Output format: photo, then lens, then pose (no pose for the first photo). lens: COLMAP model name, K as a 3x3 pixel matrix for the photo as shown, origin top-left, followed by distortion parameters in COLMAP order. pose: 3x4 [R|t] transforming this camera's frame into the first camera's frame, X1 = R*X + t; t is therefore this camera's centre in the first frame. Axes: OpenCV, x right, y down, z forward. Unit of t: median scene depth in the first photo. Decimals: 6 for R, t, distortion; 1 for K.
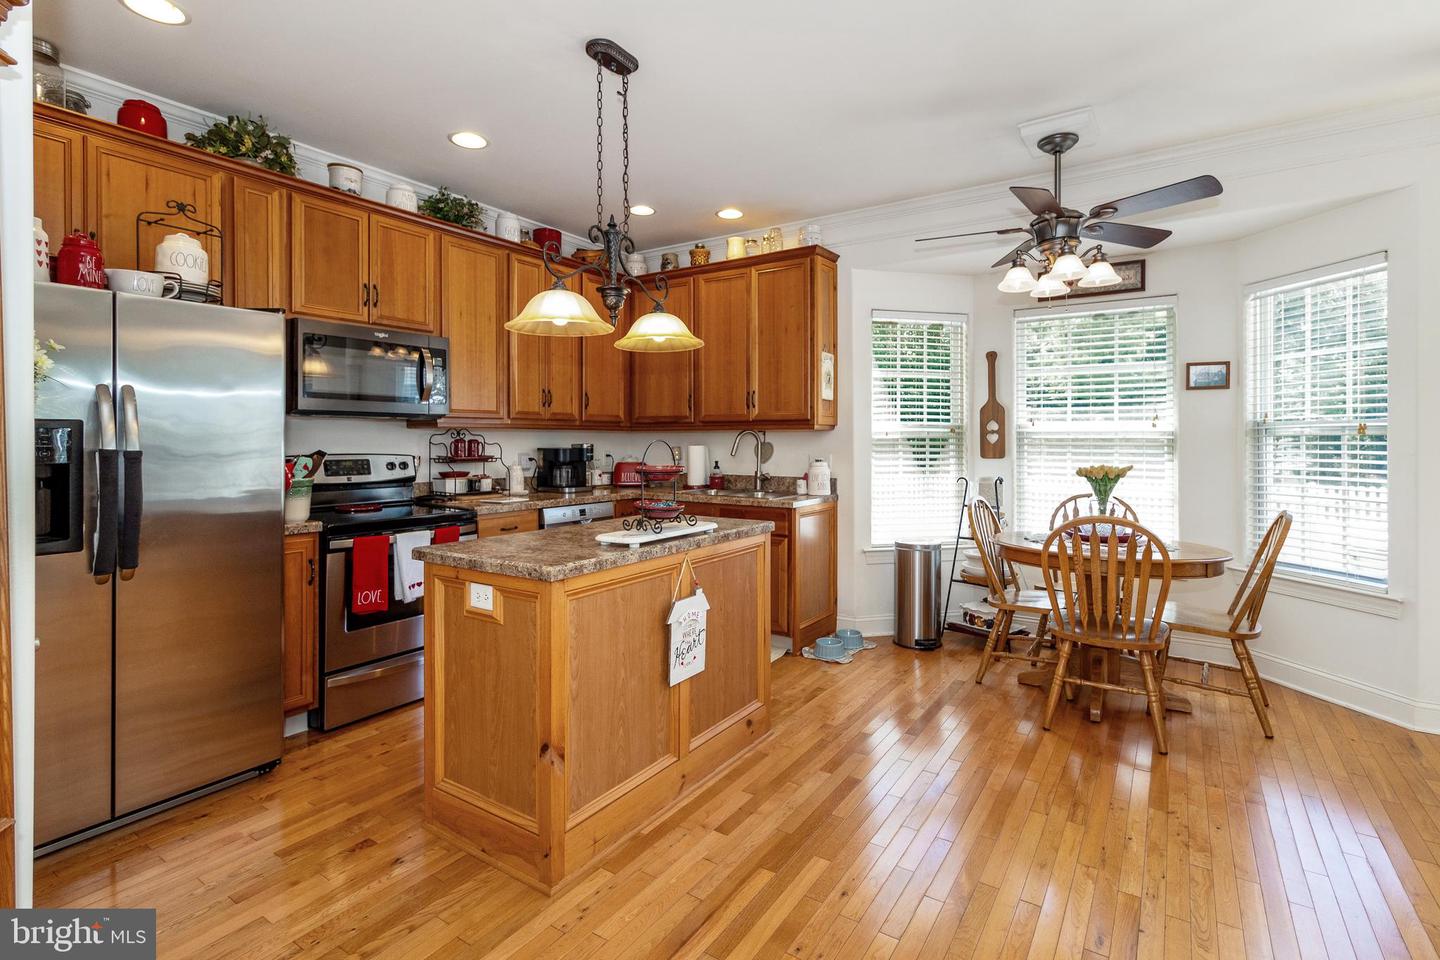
lens RADIAL K [[676.1, 0, 745.3], [0, 676.1, 437.3], [0, 0, 1]] dist [0.001934, 0.000366]
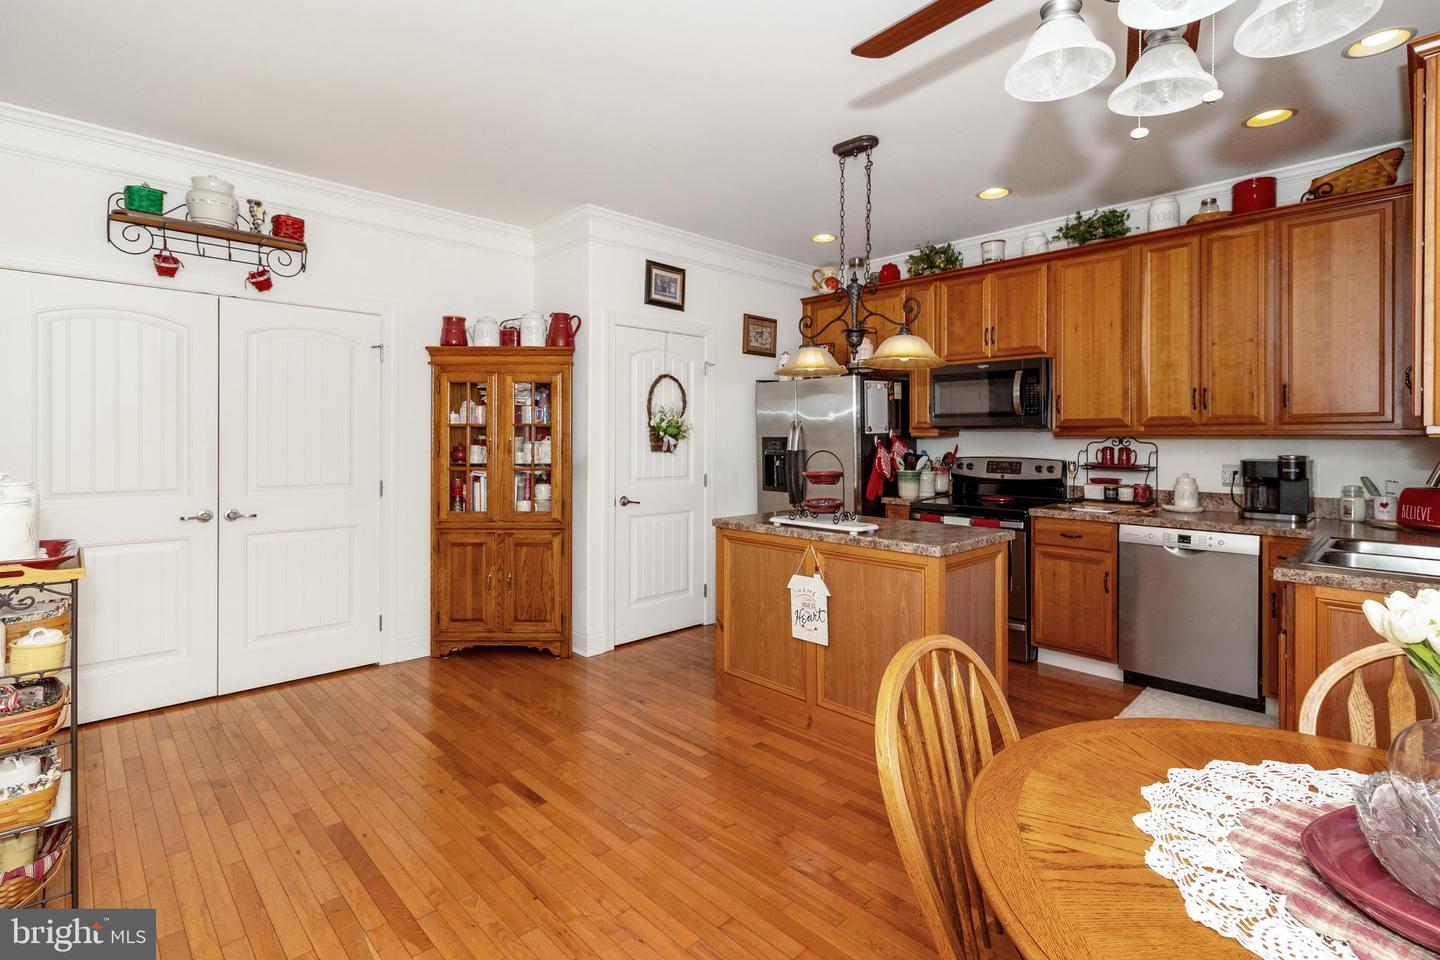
lens RADIAL K [[676.1, 0, 745.3], [0, 676.1, 437.3], [0, 0, 1]] dist [0.001934, 0.000366]
pose [[-0.209081, -0.000120, -0.977898, 0.832744], [0.001698, 0.999998, -0.000486, -0.014769], [0.977897, -0.001762, -0.209080, 0.820998]]
